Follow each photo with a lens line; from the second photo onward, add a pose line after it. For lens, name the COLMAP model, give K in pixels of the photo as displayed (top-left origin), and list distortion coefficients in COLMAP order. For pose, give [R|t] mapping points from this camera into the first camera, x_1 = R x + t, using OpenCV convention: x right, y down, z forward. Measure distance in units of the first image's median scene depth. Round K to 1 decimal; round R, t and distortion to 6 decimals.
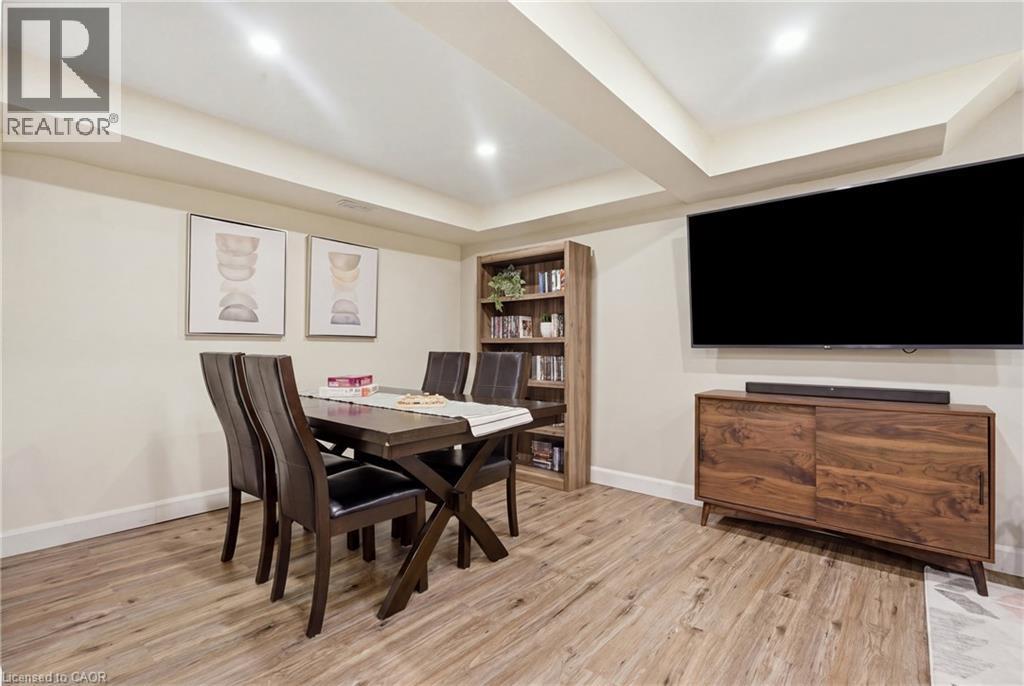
lens RADIAL K [[465.6, 0, 512.0], [0, 465.6, 343.0], [0, 0, 1]] dist [-0.001146, -0.000065]
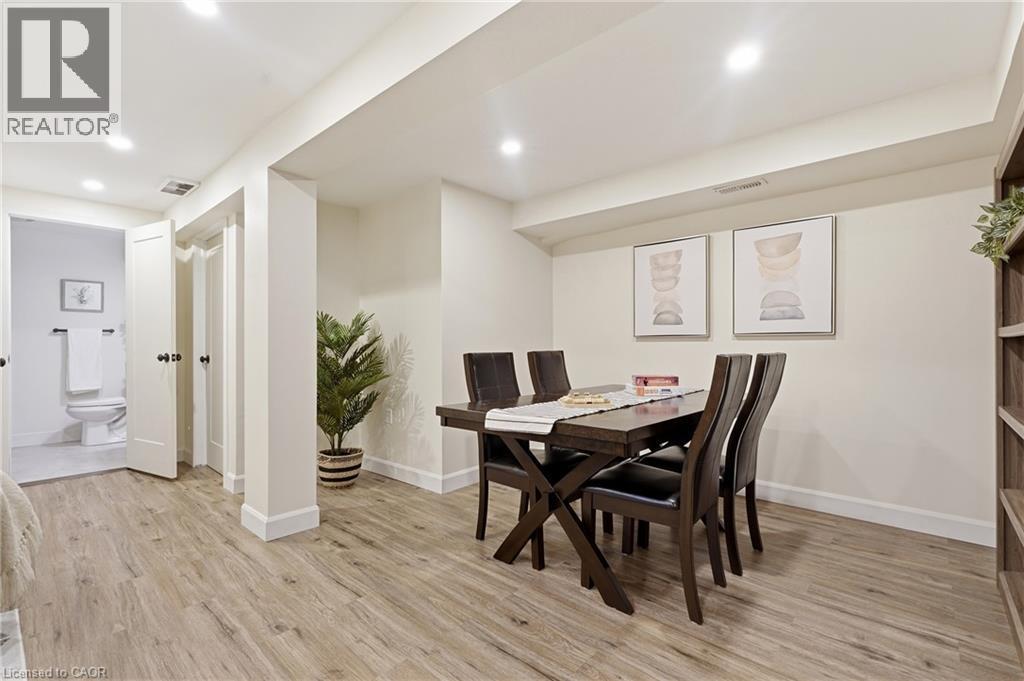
lens RADIAL K [[464.2, 0, 512.0], [0, 464.2, 340.5], [0, 0, 1]] dist [-0.000021, 0.000180]
pose [[-0.019823, -0.012026, -0.999731, 0.649509], [0.011462, 0.999859, -0.012255, 0.003050], [0.999738, -0.011702, -0.019682, 0.686785]]
